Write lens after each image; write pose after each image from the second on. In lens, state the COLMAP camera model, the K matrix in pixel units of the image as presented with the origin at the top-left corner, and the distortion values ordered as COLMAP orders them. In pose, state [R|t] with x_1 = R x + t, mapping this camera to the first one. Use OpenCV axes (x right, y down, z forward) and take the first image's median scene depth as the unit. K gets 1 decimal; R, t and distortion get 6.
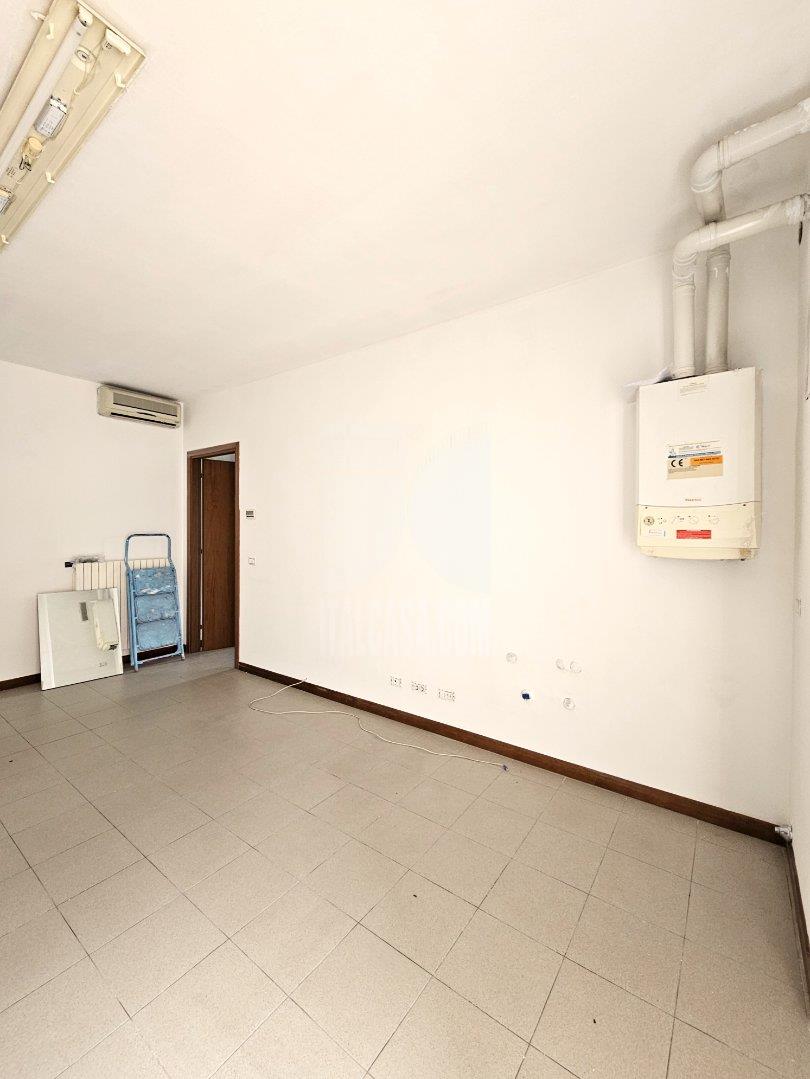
lens RADIAL K [[444.2, 0, 399.1], [0, 444.2, 532.5], [0, 0, 1]] dist [0.000087, 0.000266]
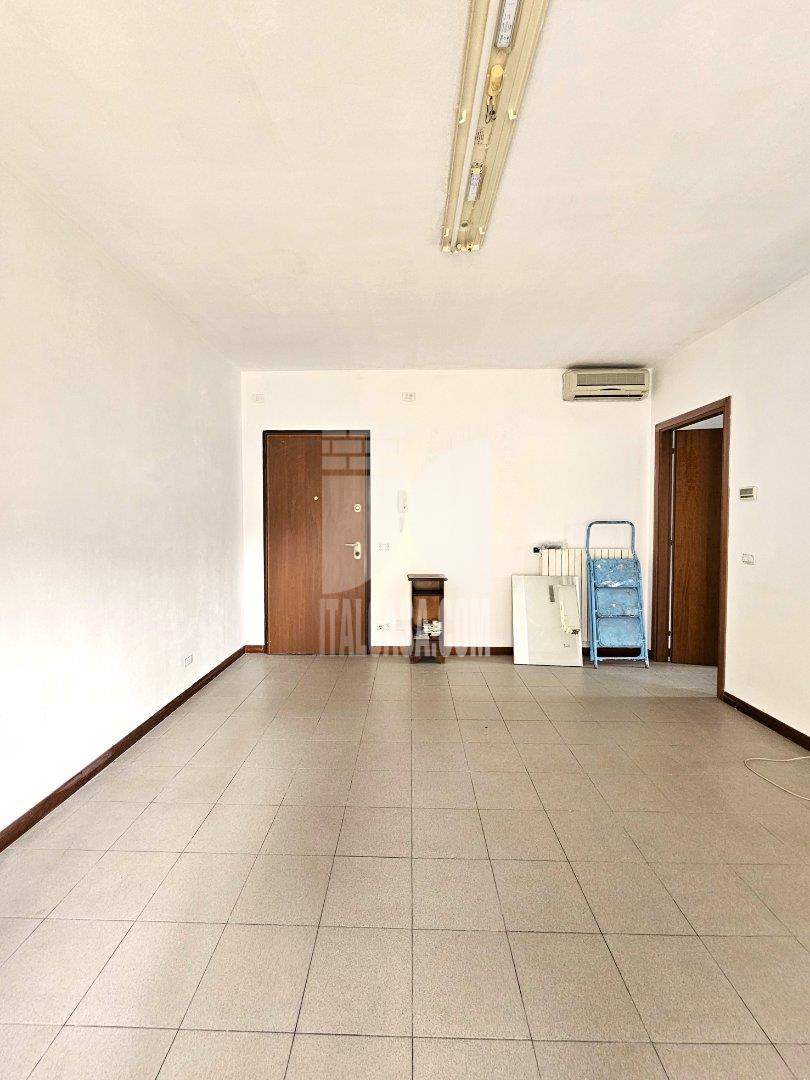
lens RADIAL K [[444.7, 0, 399.1], [0, 444.7, 533.0], [0, 0, 1]] dist [0.000087, 0.000266]
pose [[0.578016, 0.021465, -0.815743, -0.069234], [-0.003603, 0.999711, 0.023753, 0.007640], [0.816017, -0.010790, 0.577927, 0.117681]]
